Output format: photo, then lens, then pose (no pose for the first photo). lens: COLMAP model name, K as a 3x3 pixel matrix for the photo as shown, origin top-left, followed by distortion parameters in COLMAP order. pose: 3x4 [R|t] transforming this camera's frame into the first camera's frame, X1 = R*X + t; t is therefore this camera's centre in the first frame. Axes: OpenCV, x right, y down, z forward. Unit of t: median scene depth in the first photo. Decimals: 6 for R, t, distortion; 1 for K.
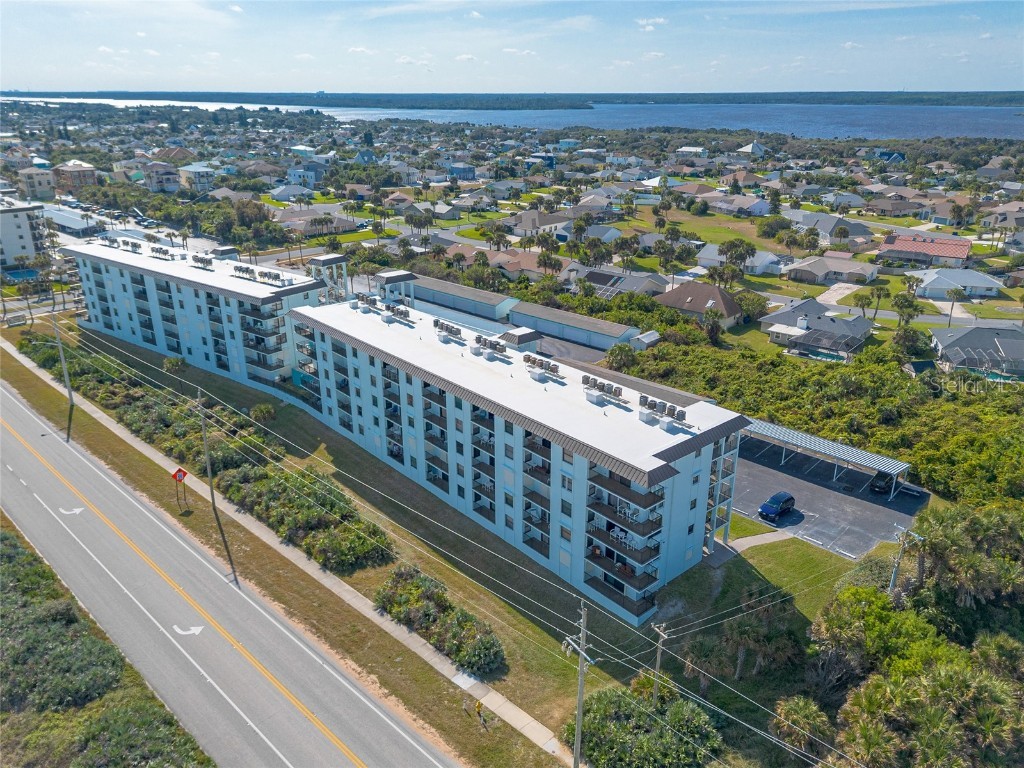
lens RADIAL K [[745.9, 0, 511.8], [0, 745.9, 366.1], [0, 0, 1]] dist [0.033542, -0.006030]
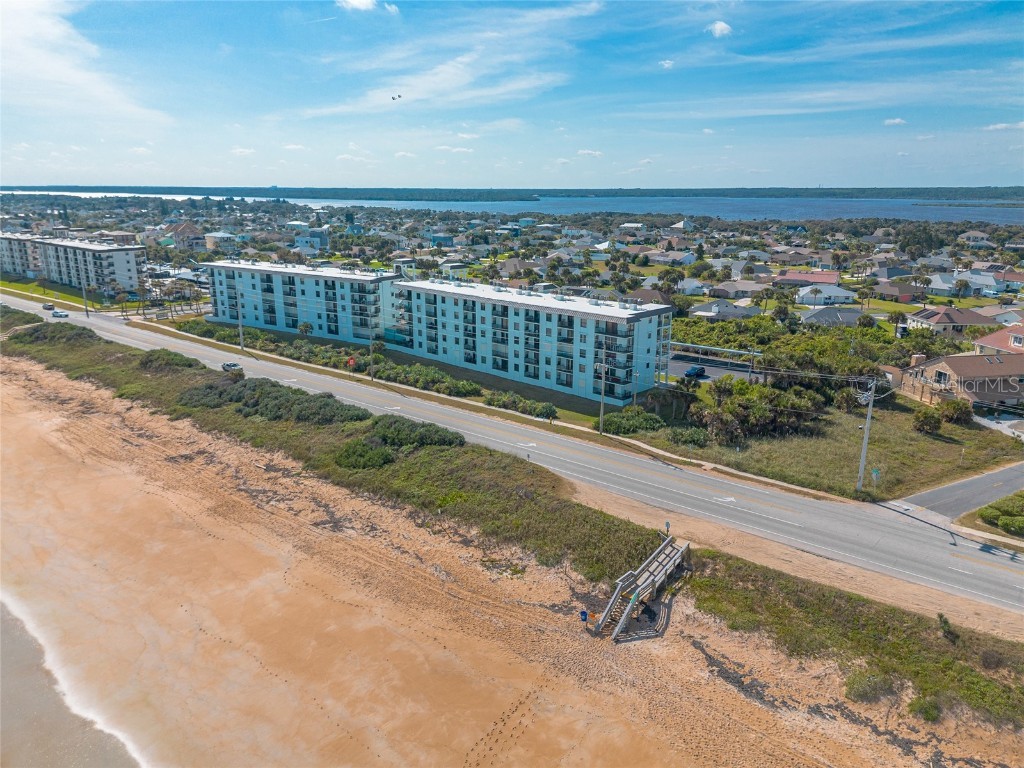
lens RADIAL K [[728.7, 0, 512.0], [0, 728.7, 384.0], [0, 0, 1]] dist [0.068125, -0.048043]
pose [[0.997589, -0.016205, 0.067475, -0.084052], [0.022123, 0.995883, -0.087907, 0.154114], [-0.065773, 0.089188, 0.993841, -0.296686]]
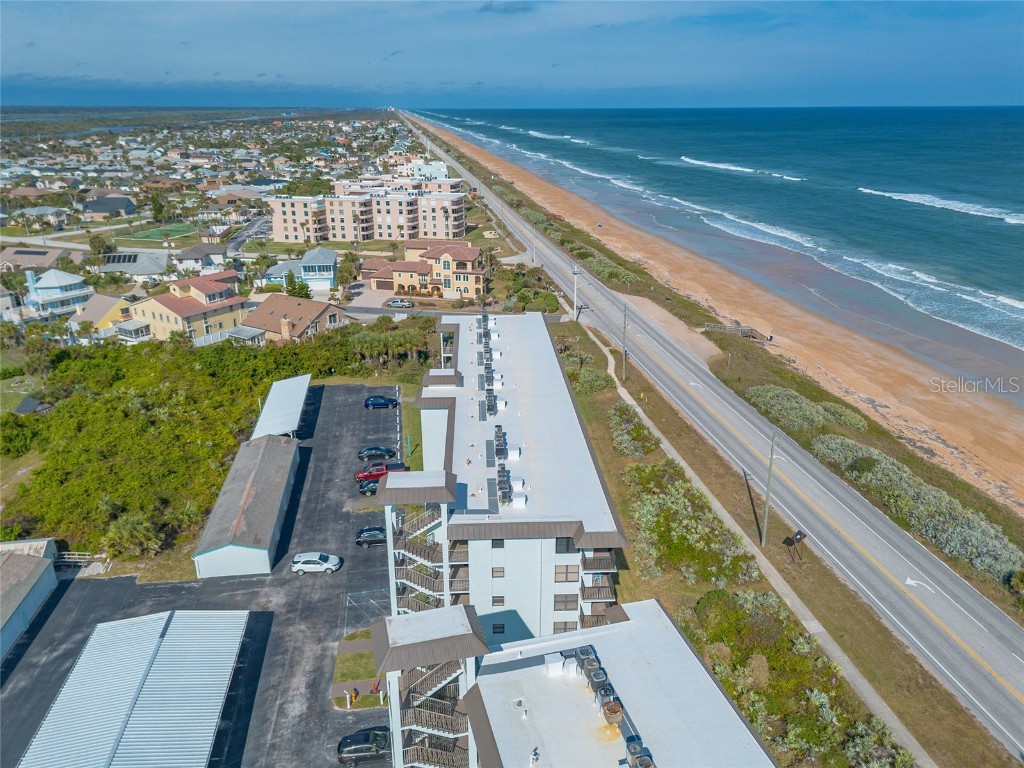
lens RADIAL K [[730.4, 0, 512.0], [0, 730.4, 384.0], [0, 0, 1]] dist [0.093168, -0.116341]
pose [[-0.790124, -0.215812, 0.573698, -0.283359], [0.211172, 0.782823, 0.585316, -0.267316], [-0.575422, 0.583621, -0.572954, 0.710802]]
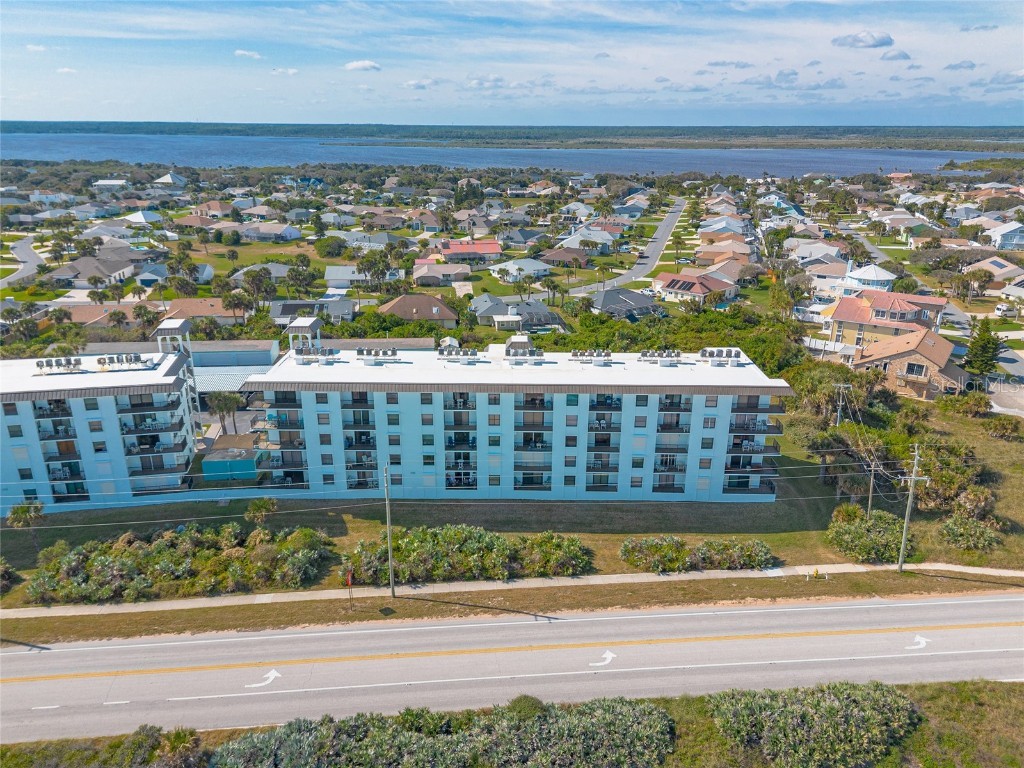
lens RADIAL K [[733.0, 0, 510.2], [0, 733.0, 382.6], [0, 0, 1]] dist [0.070974, -0.064872]
pose [[0.665133, -0.243814, 0.705799, -0.376390], [0.252052, 0.963025, 0.095142, -0.043835], [-0.702899, 0.114616, 0.701994, 0.117841]]
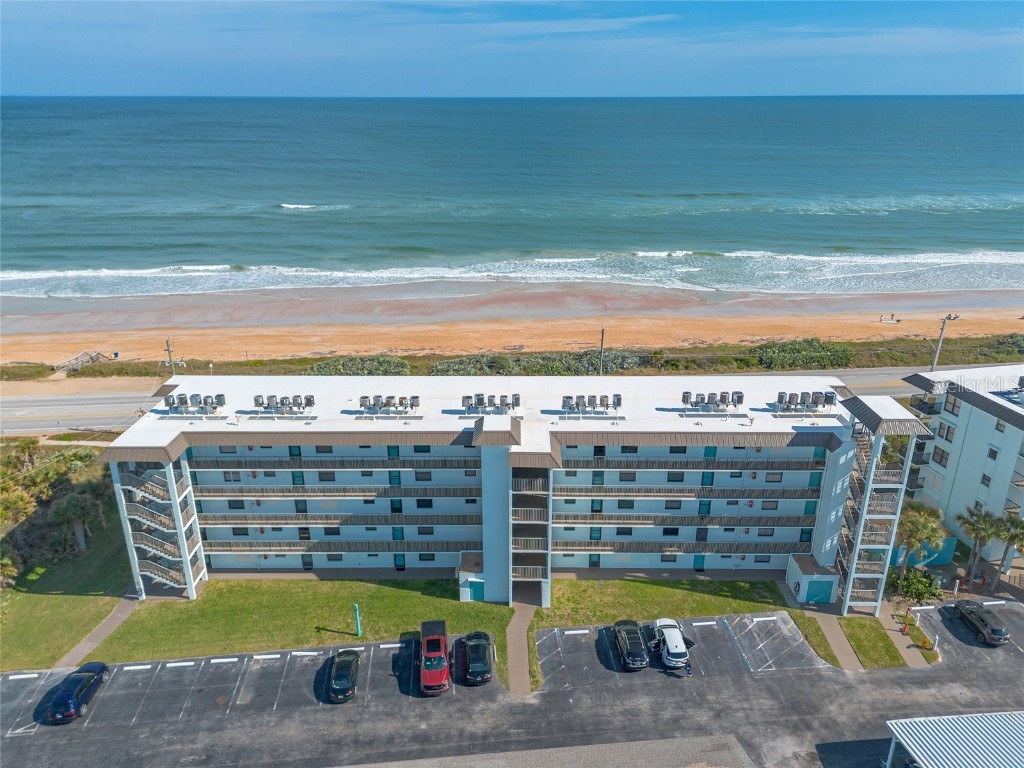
lens RADIAL K [[728.7, 0, 512.0], [0, 728.7, 384.0], [0, 0, 1]] dist [0.068125, -0.048043]
pose [[-0.656557, 0.275259, -0.702257, 0.209022], [-0.258034, 0.792896, 0.552028, -0.202940], [0.708768, 0.543644, -0.449555, 0.608101]]
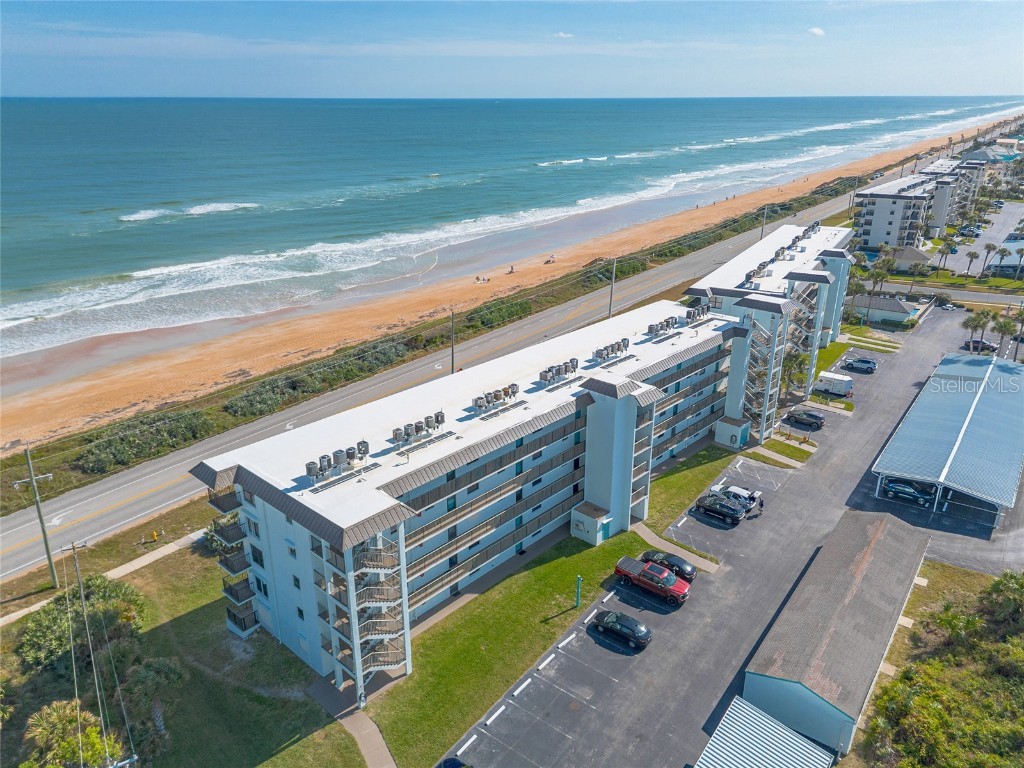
lens RADIAL K [[733.0, 0, 510.2], [0, 733.0, 382.6], [0, 0, 1]] dist [0.070974, -0.064872]
pose [[0.111885, 0.357336, -0.927250, 0.326338], [-0.339381, 0.890744, 0.302317, -0.110040], [0.933971, 0.280867, 0.220934, 0.355951]]
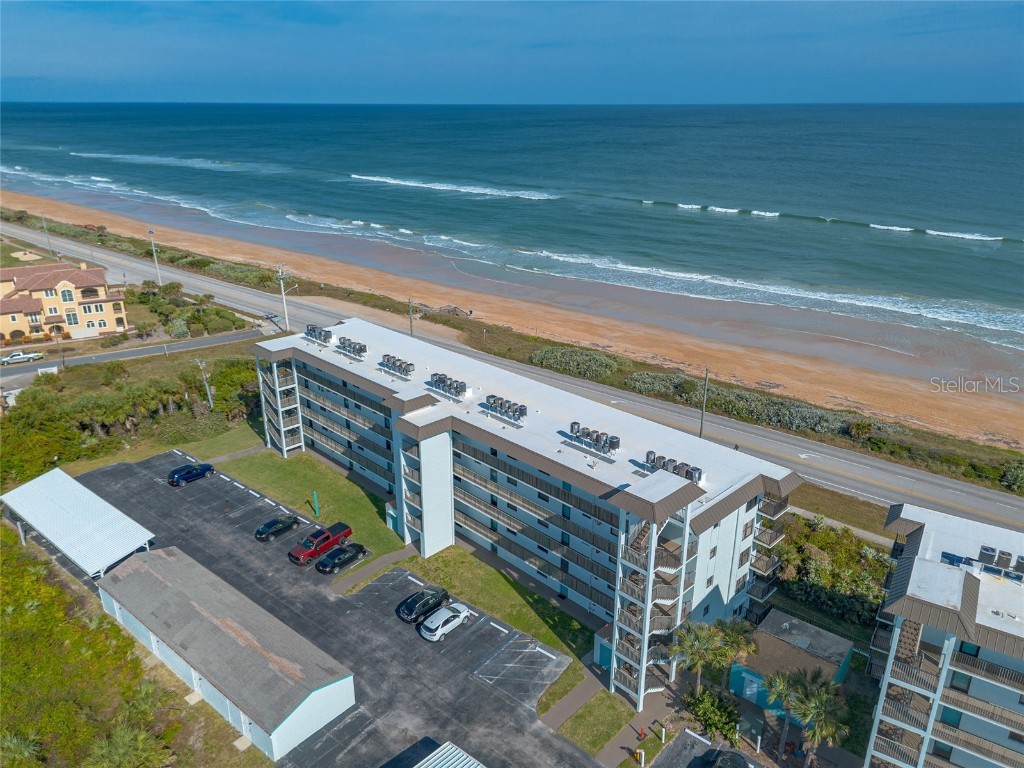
lens RADIAL K [[724.8, 0, 512.9], [0, 724.8, 387.1], [0, 0, 1]] dist [0.110469, -0.130420]
pose [[-0.997700, 0.022829, -0.063817, -0.022505], [-0.024936, 0.751899, 0.658806, -0.272793], [0.063024, 0.658883, -0.749601, 0.758318]]
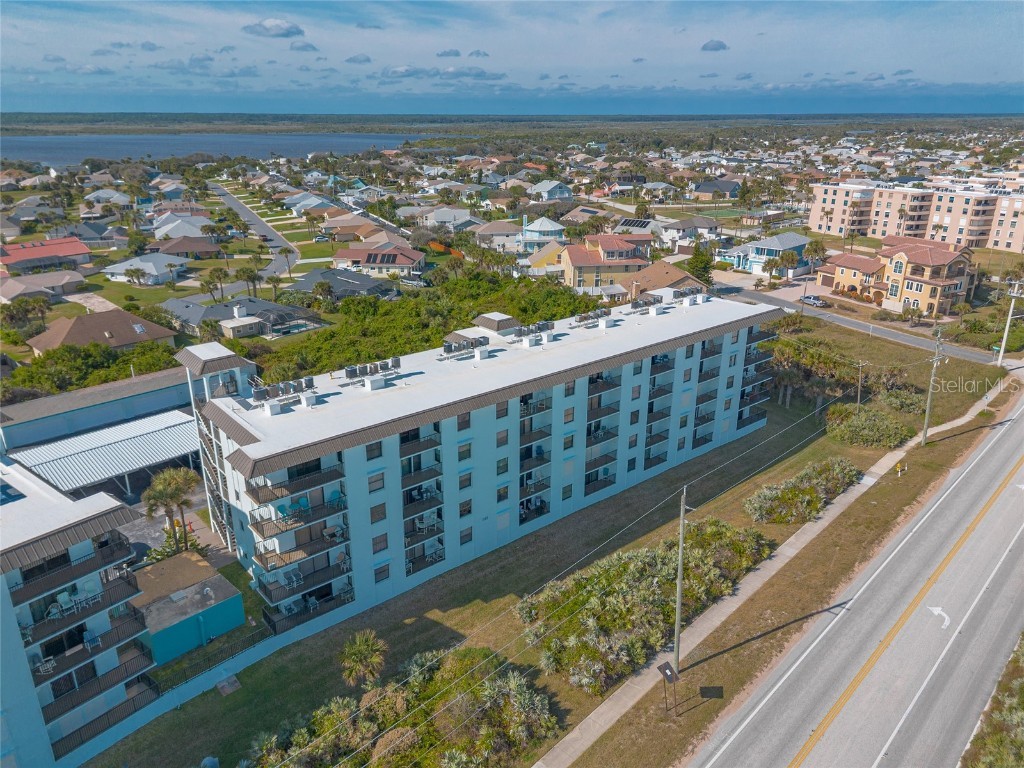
lens RADIAL K [[732.7, 0, 509.3], [0, 732.7, 381.2], [0, 0, 1]] dist [0.075596, -0.082562]
pose [[0.018728, -0.340239, 0.940153, -0.393810], [0.343031, 0.885429, 0.313601, -0.116952], [-0.939137, 0.316628, 0.133295, 0.427554]]
